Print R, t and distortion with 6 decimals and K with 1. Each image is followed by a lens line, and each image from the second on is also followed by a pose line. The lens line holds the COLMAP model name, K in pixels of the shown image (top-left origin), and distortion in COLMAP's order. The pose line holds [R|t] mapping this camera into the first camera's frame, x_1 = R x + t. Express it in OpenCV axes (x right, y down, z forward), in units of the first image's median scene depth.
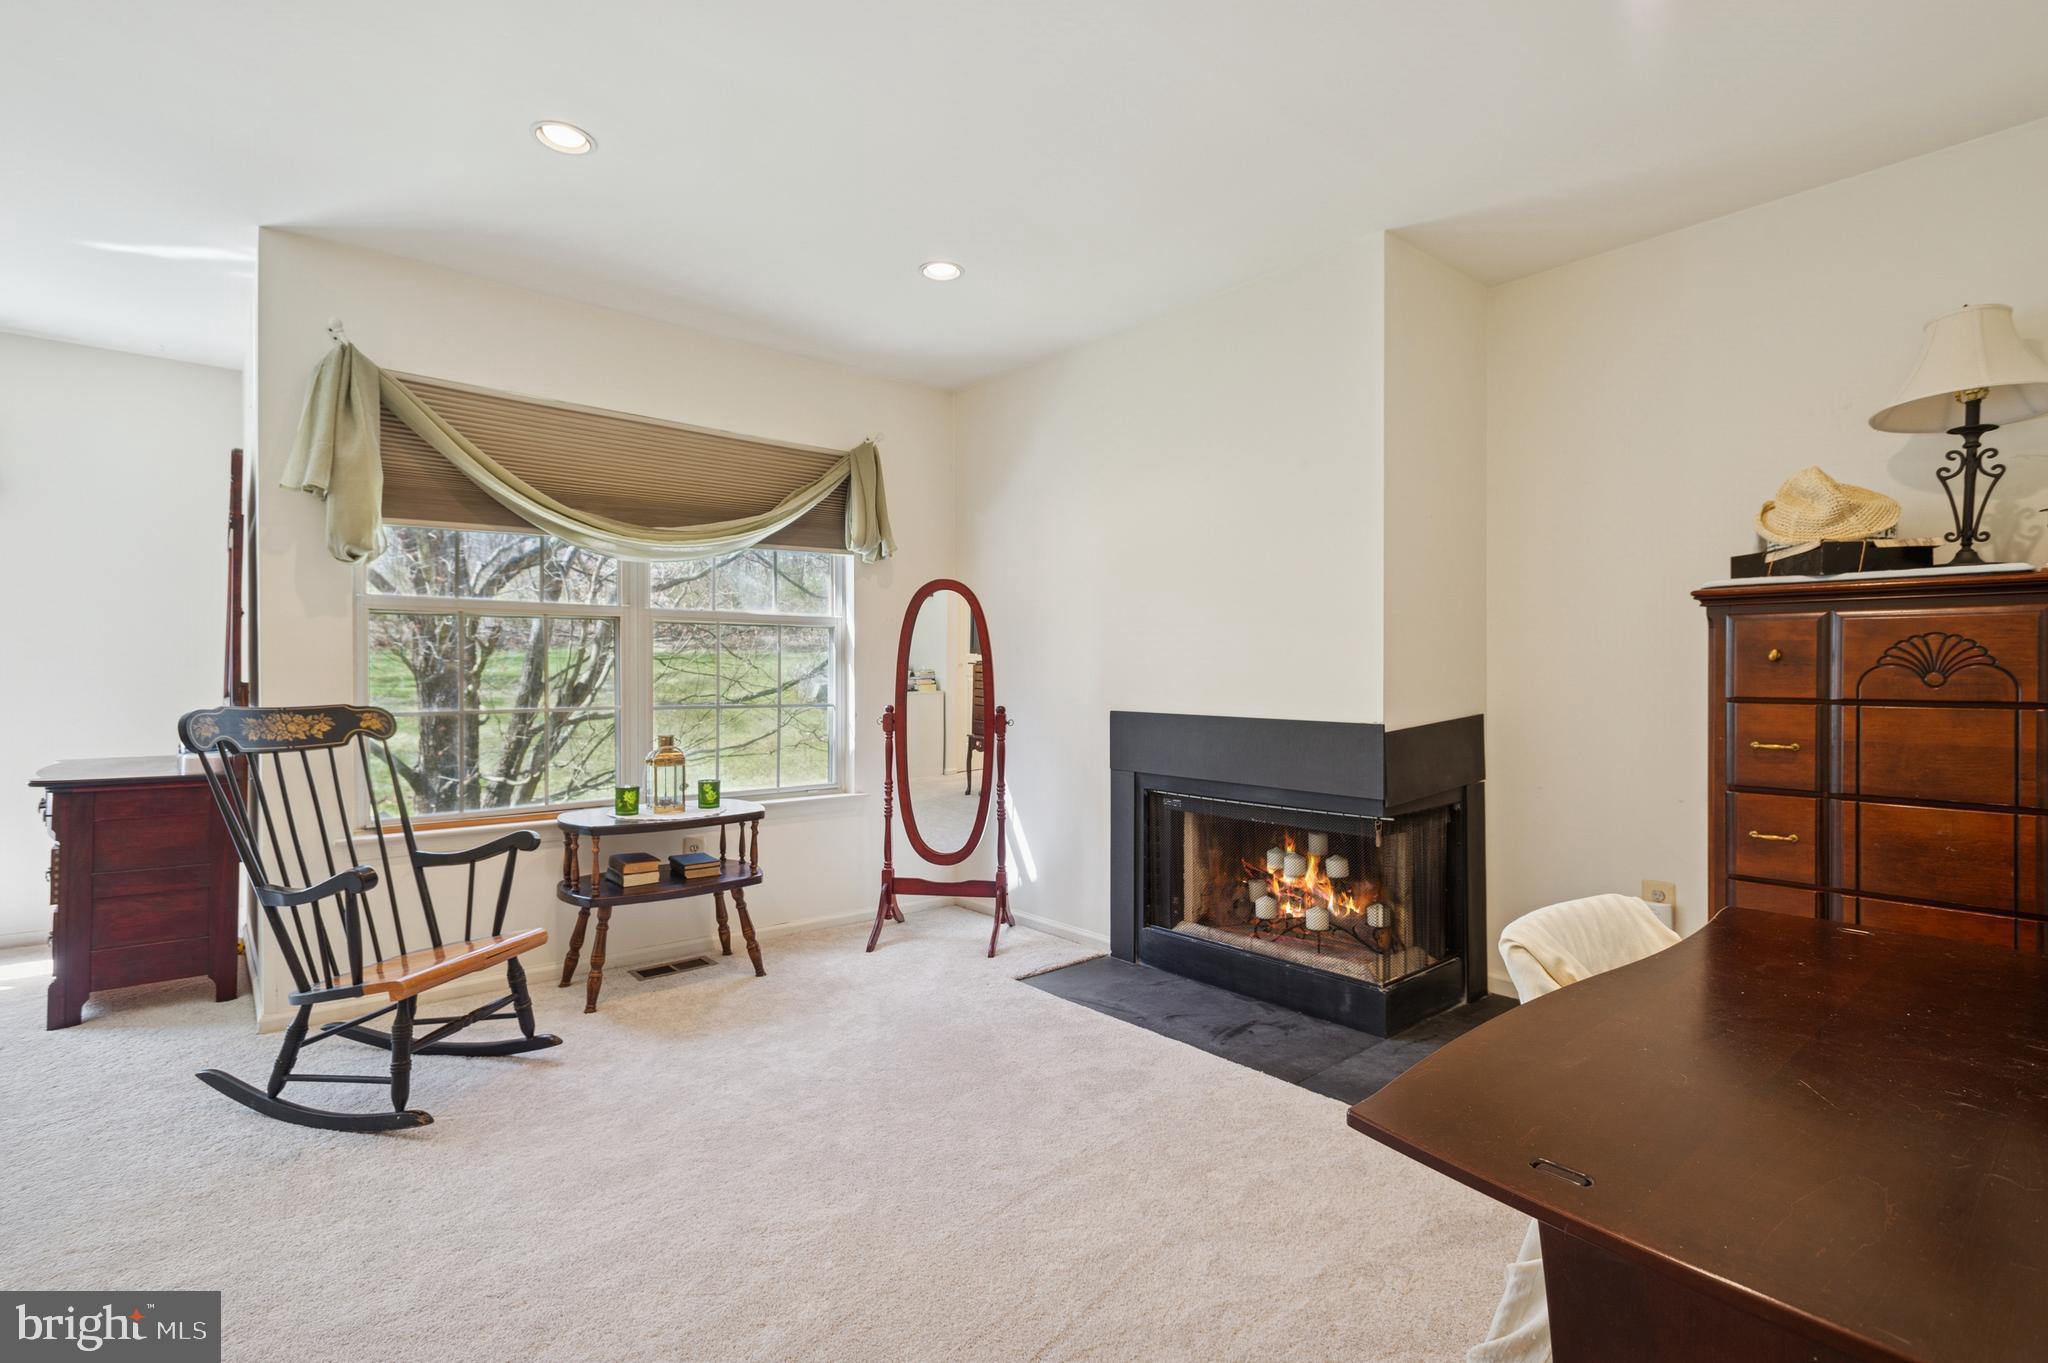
lens RADIAL K [[968.5, 0, 1028.2], [0, 968.5, 663.6], [0, 0, 1]] dist [0.002731, -0.000185]
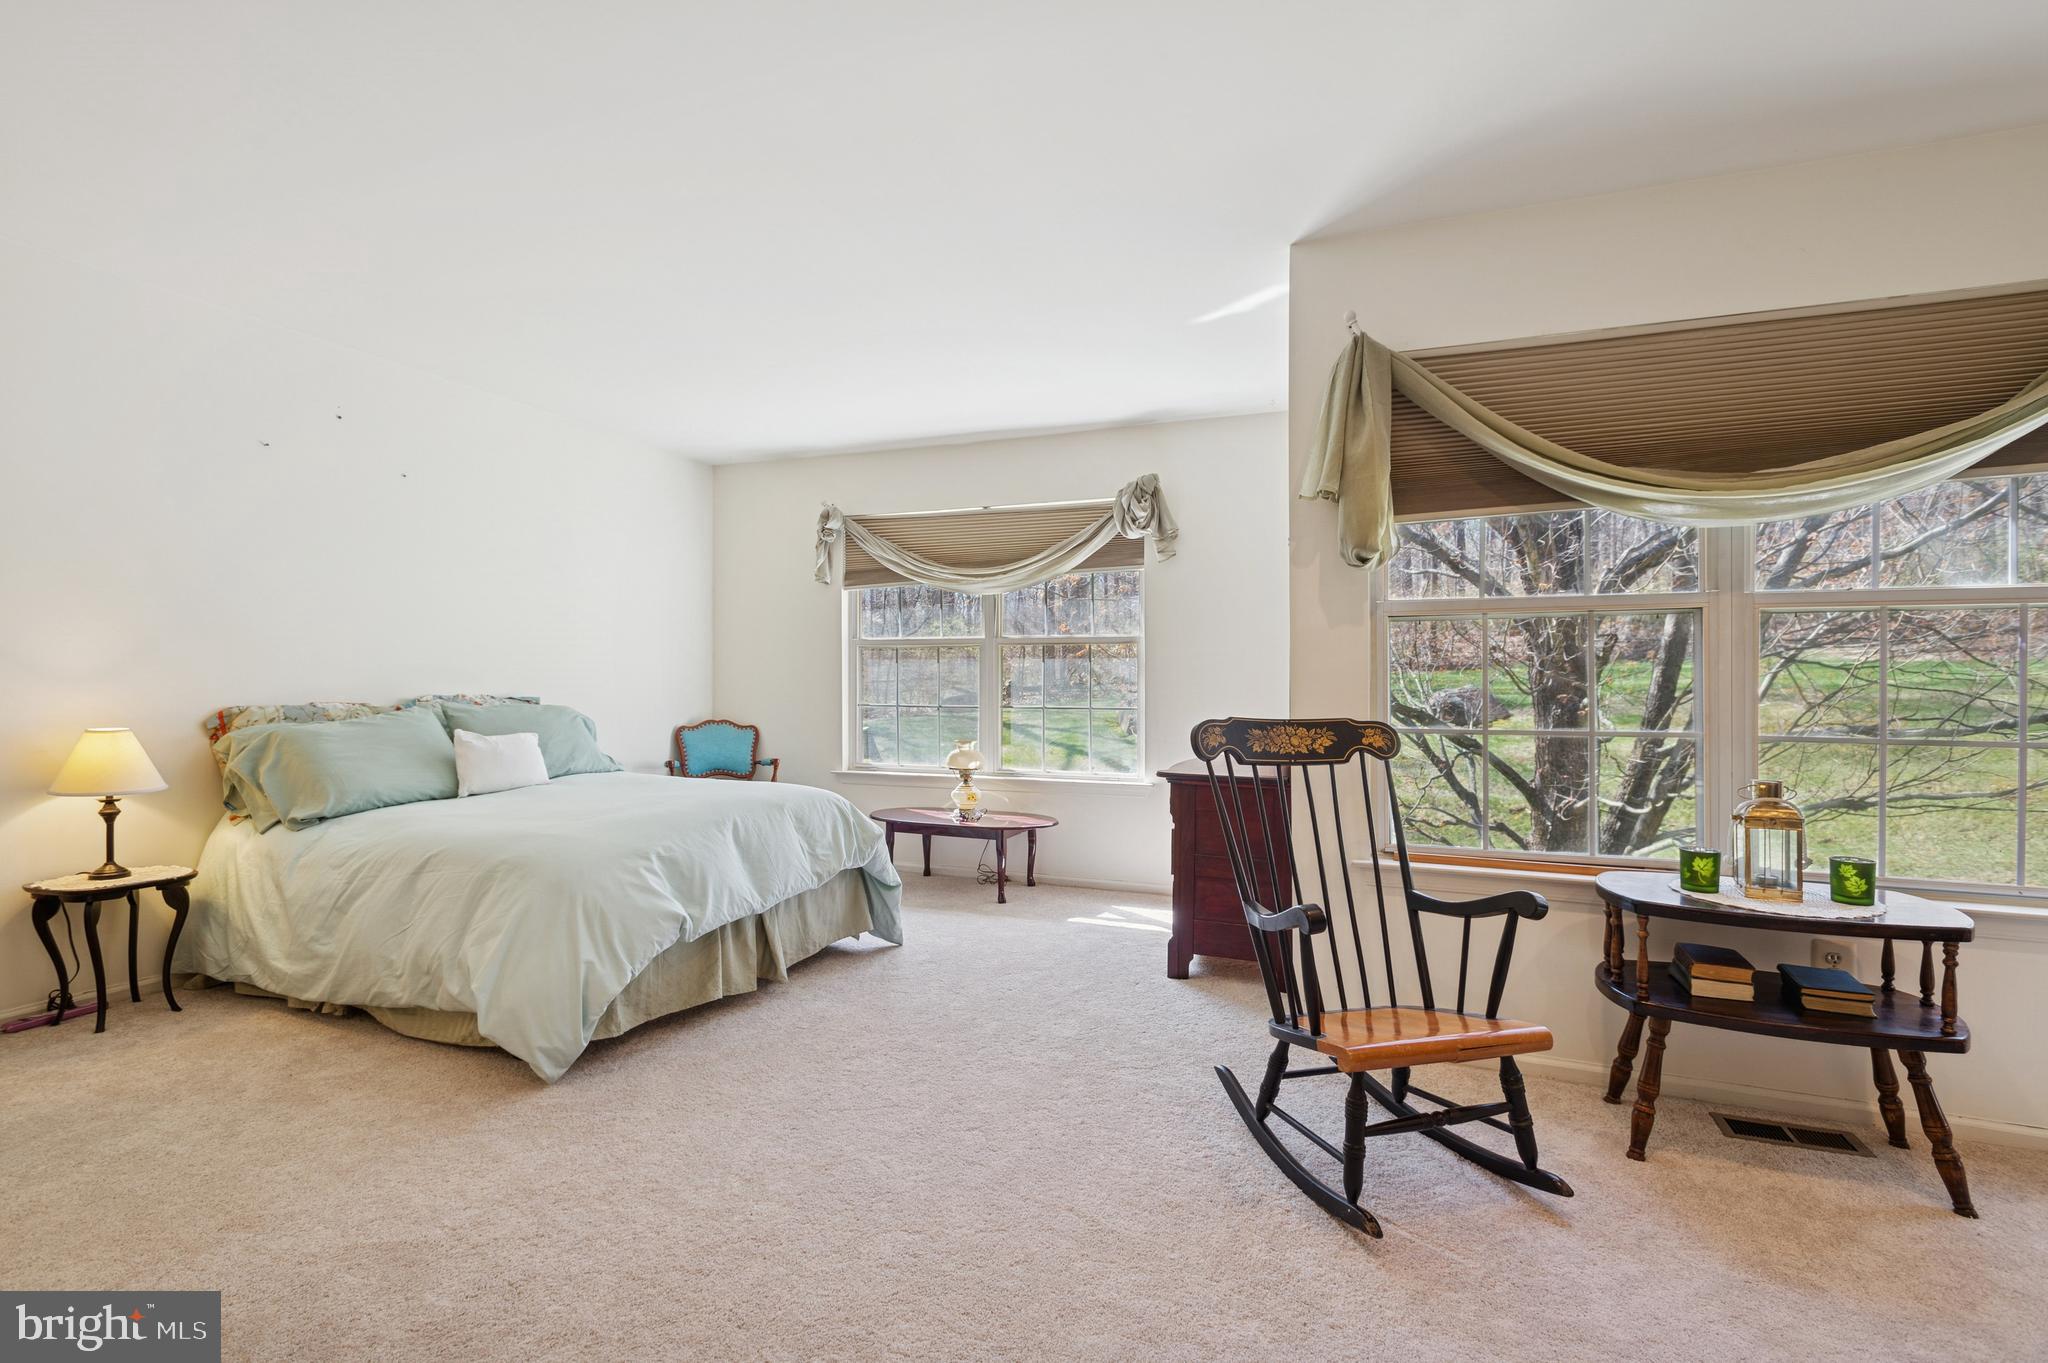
lens RADIAL K [[959.1, 0, 1019.4], [0, 959.1, 677.4], [0, 0, 1]] dist [0.011694, -0.001242]
pose [[0.461108, -0.000400, -0.887344, -0.024645], [0.003373, 0.999993, 0.001302, 0.000163], [0.887338, -0.003593, 0.461106, 0.253958]]
